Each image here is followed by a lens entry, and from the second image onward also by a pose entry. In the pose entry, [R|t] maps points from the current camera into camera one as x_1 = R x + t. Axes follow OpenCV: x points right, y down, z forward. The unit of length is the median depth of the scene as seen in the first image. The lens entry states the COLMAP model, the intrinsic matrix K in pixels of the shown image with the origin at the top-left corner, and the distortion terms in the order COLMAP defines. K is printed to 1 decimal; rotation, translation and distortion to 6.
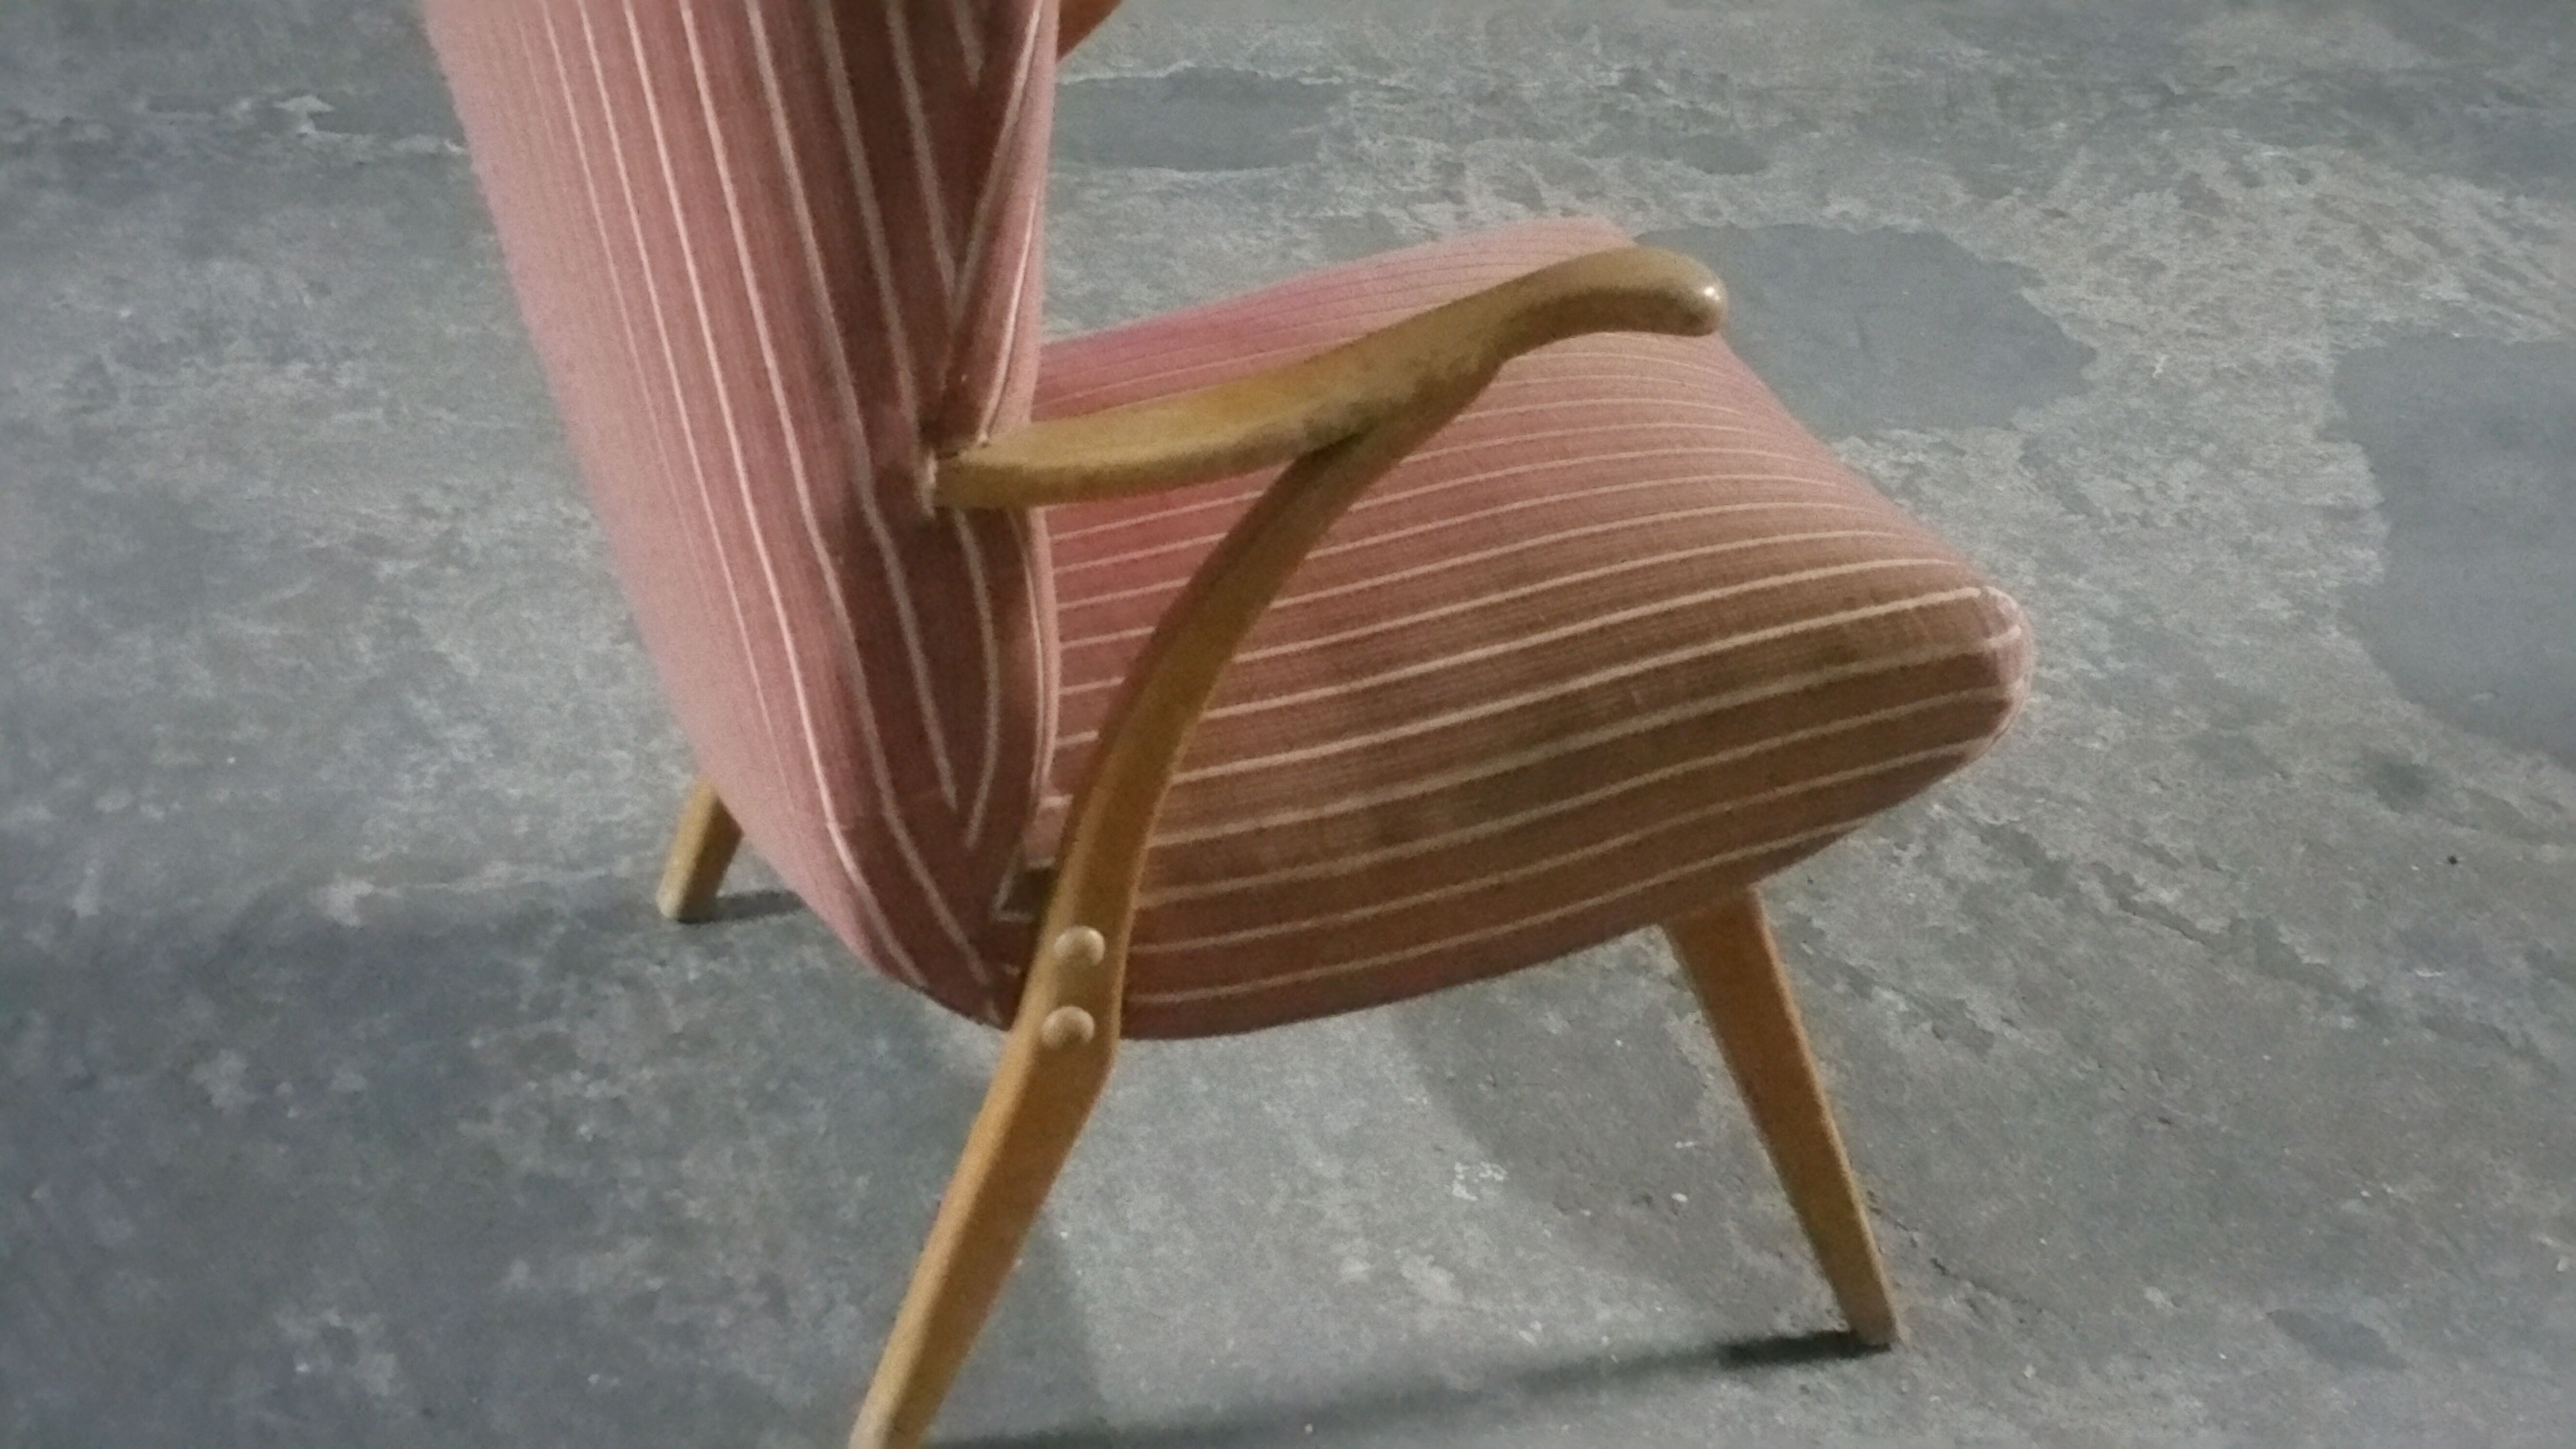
lens RADIAL K [[4179.8, 0, 1288.0], [0, 4179.8, 724.5], [0, 0, 1]] dist [0.080164, 0.122113]
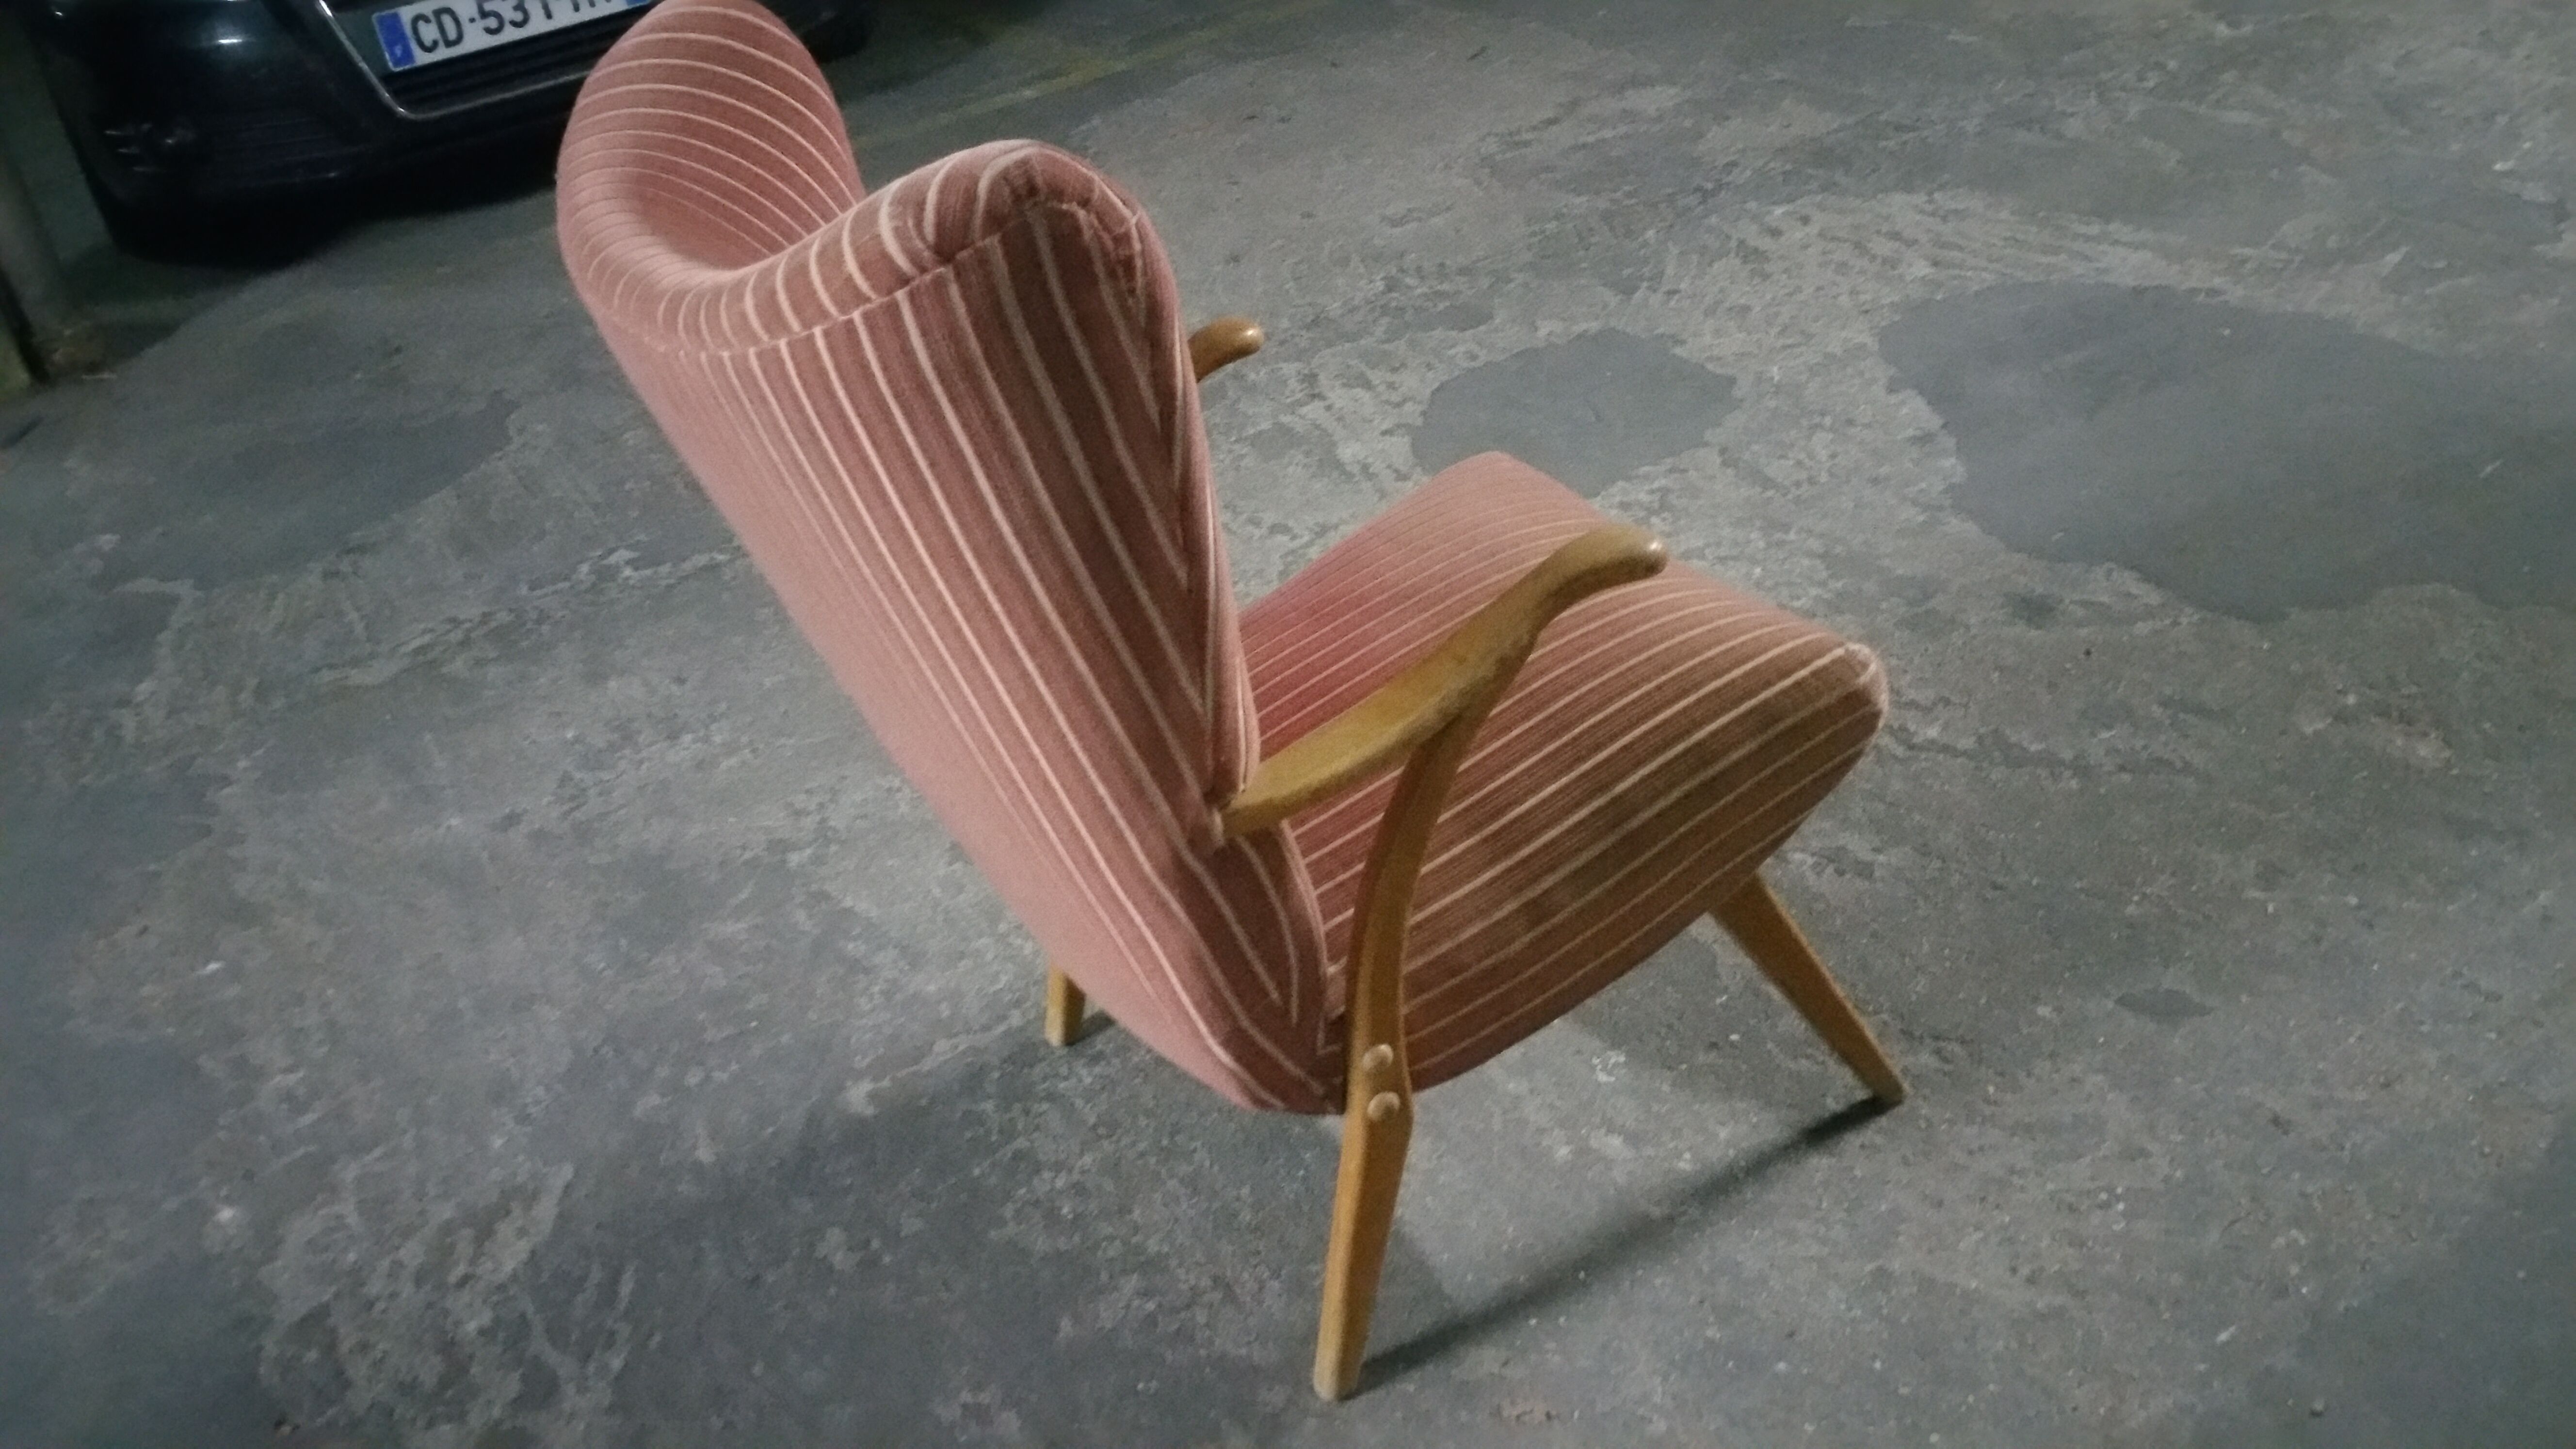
lens RADIAL K [[2445.4, 0, 1288.0], [0, 2445.4, 724.5], [0, 0, 1]] dist [0.143535, -0.268086]
pose [[0.953122, -0.301621, 0.024160, -0.055663], [0.299890, 0.952247, 0.057365, -0.106505], [-0.040309, -0.047431, 0.998061, 0.082267]]
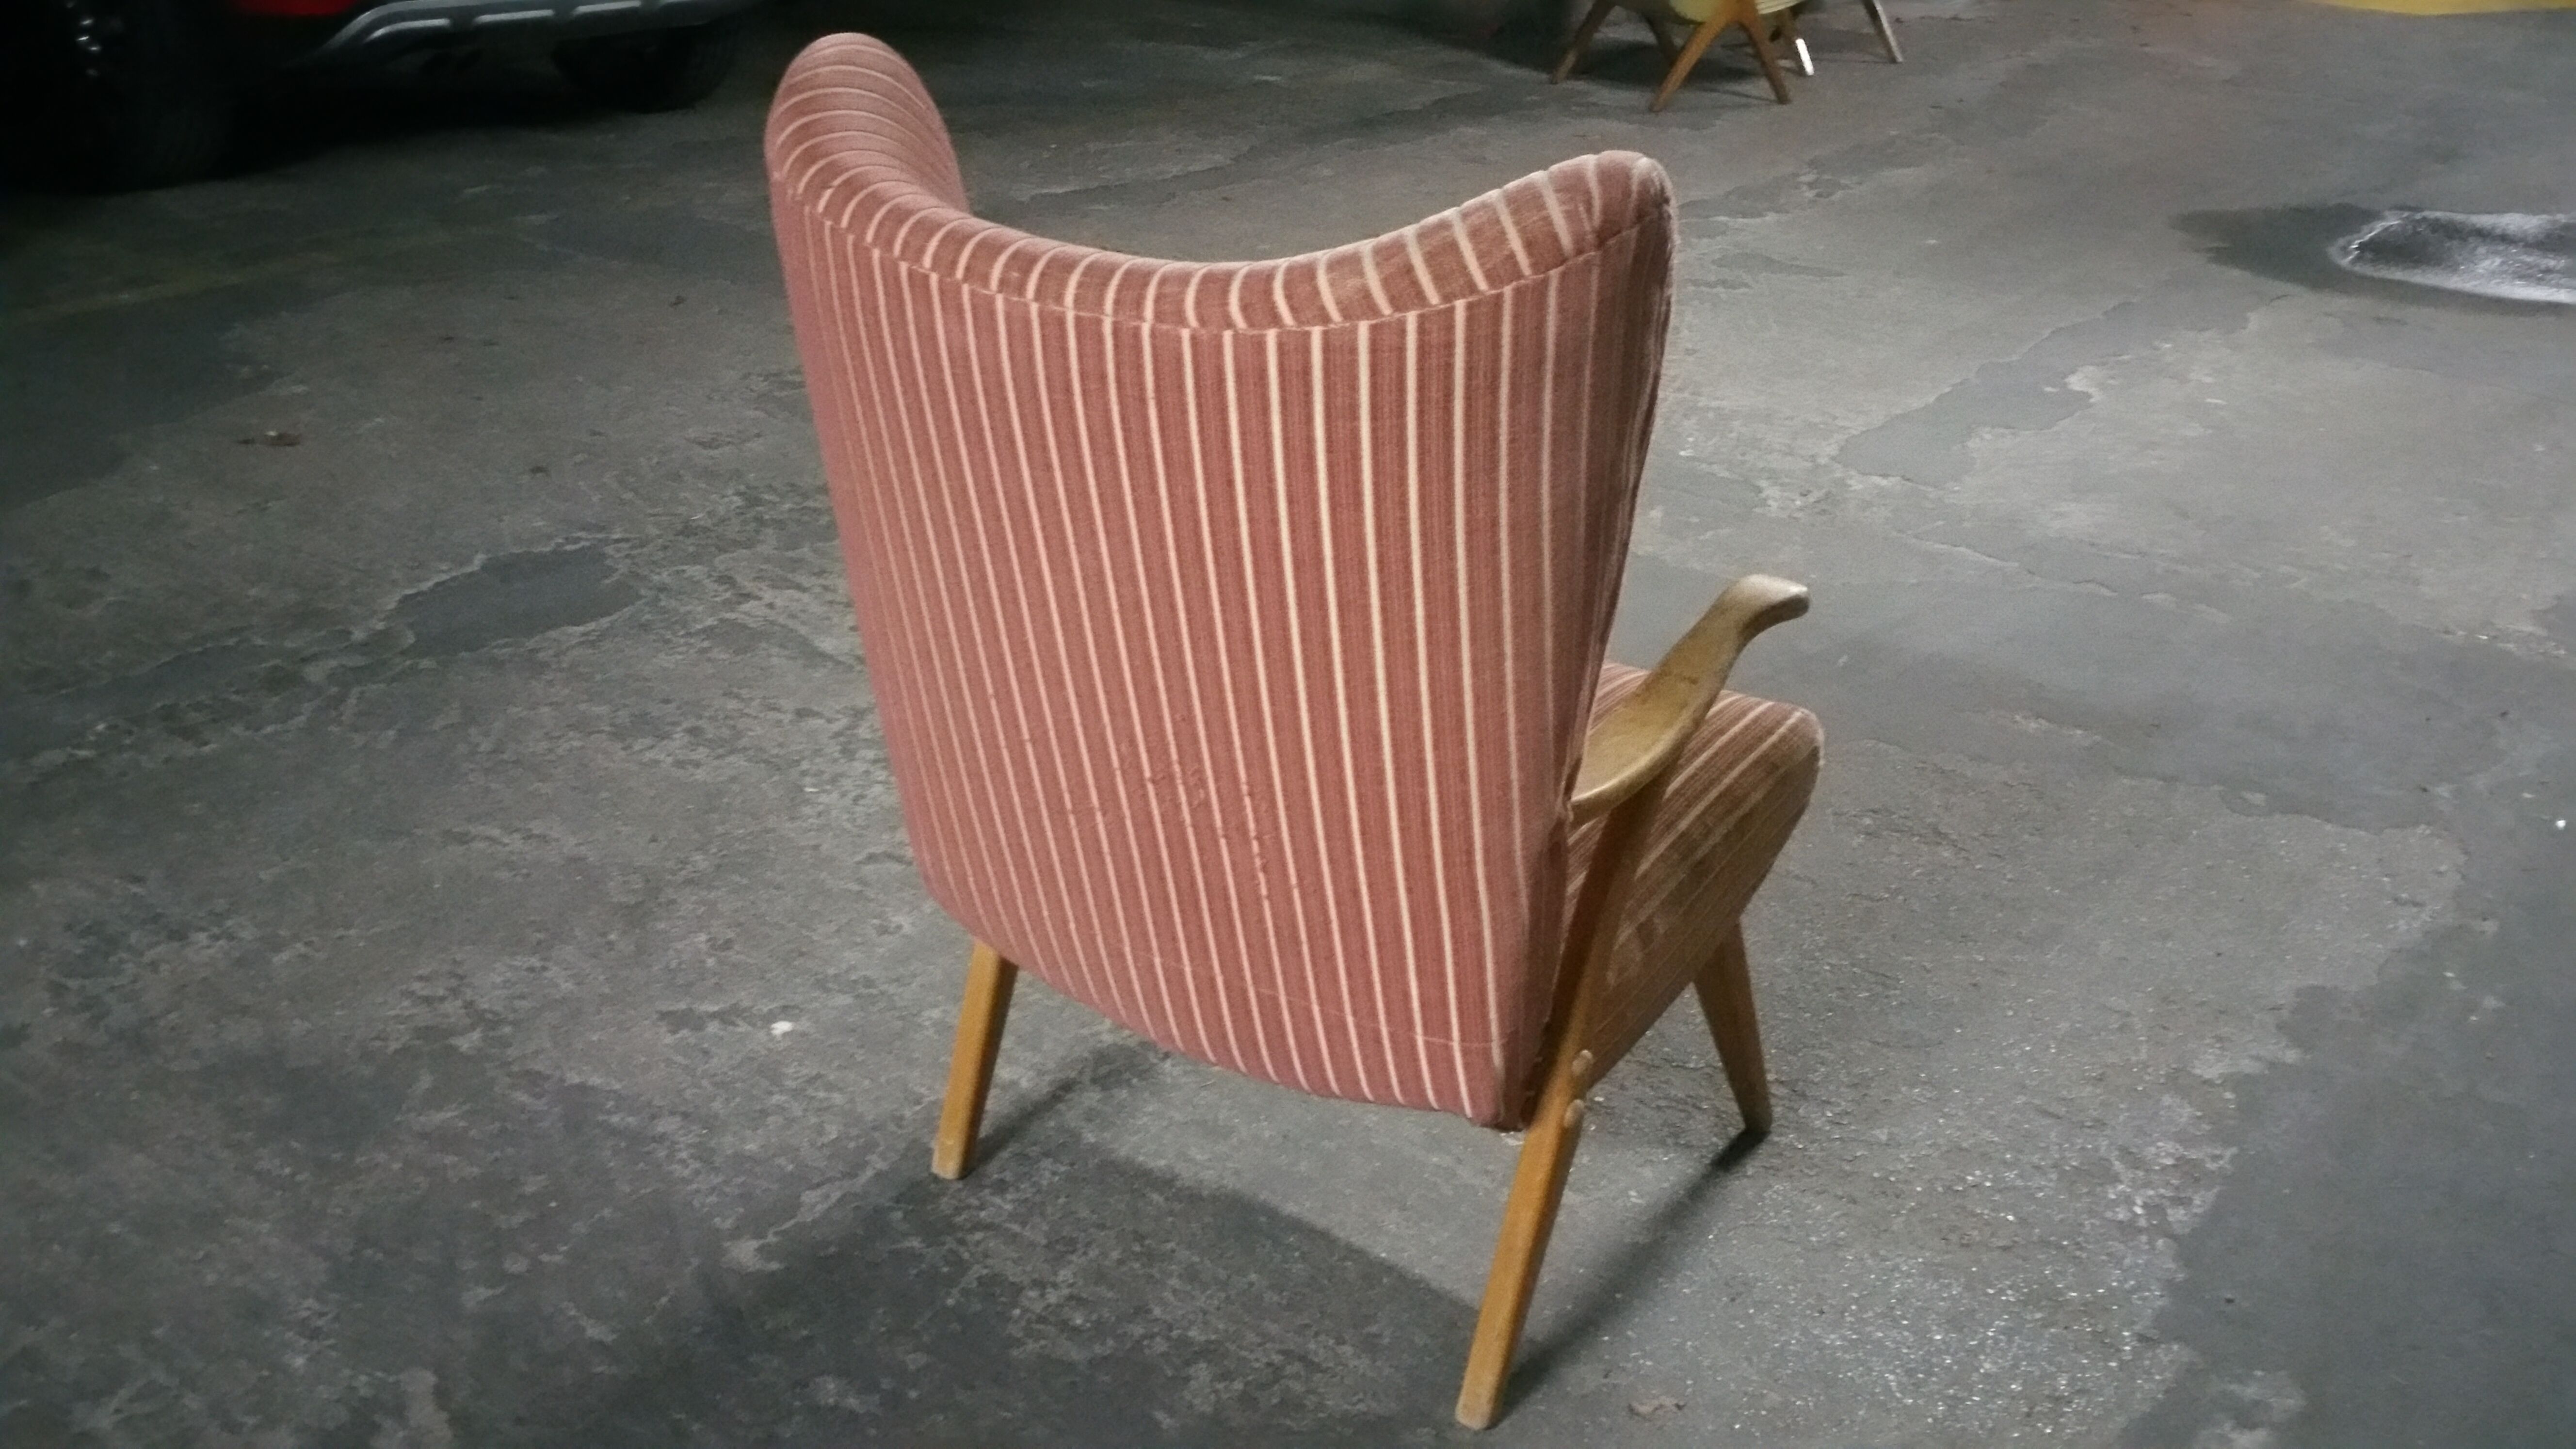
lens RADIAL K [[2521.3, 0, 1354.7], [0, 2521.3, 712.5], [0, 0, 1]] dist [0.090914, -0.006464]
pose [[0.783574, -0.281765, 0.553733, -0.537382], [0.289672, 0.954136, 0.075600, -0.153586], [-0.549637, 0.101162, 0.829256, 0.168524]]
